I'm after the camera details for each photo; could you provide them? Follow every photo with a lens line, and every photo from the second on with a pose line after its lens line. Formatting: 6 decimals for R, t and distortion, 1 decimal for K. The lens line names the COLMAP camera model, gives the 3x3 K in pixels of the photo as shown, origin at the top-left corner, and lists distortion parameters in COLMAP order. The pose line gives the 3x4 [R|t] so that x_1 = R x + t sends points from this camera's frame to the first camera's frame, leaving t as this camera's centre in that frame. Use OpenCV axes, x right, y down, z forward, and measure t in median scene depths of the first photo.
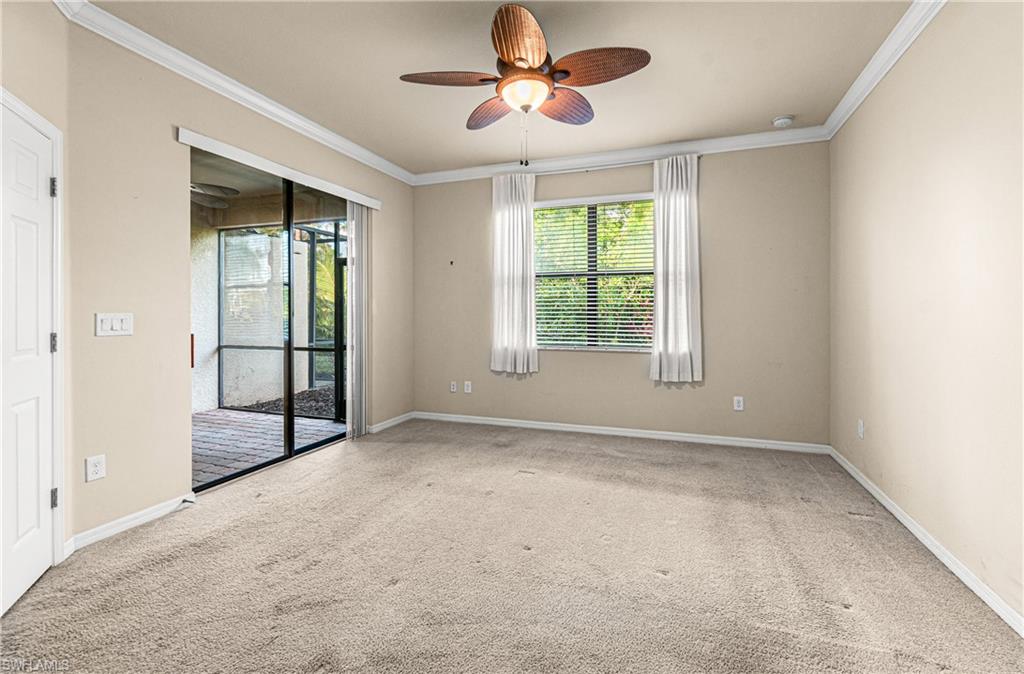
lens RADIAL K [[451.4, 0, 516.9], [0, 451.4, 325.4], [0, 0, 1]] dist [0.000054, -0.000479]
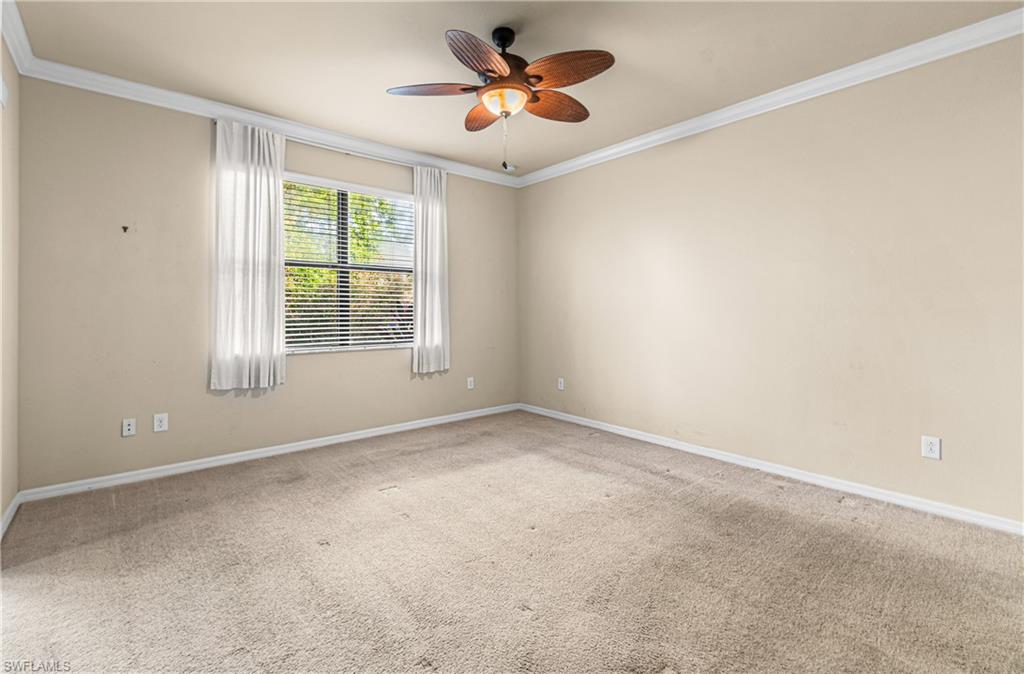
lens RADIAL K [[455.9, 0, 521.7], [0, 455.9, 317.2], [0, 0, 1]] dist [0.002285, 0.000133]
pose [[0.497865, -0.015398, 0.867118, -0.494972], [0.021598, 0.999752, 0.005353, -0.009619], [-0.866986, 0.016062, 0.498074, 0.250970]]
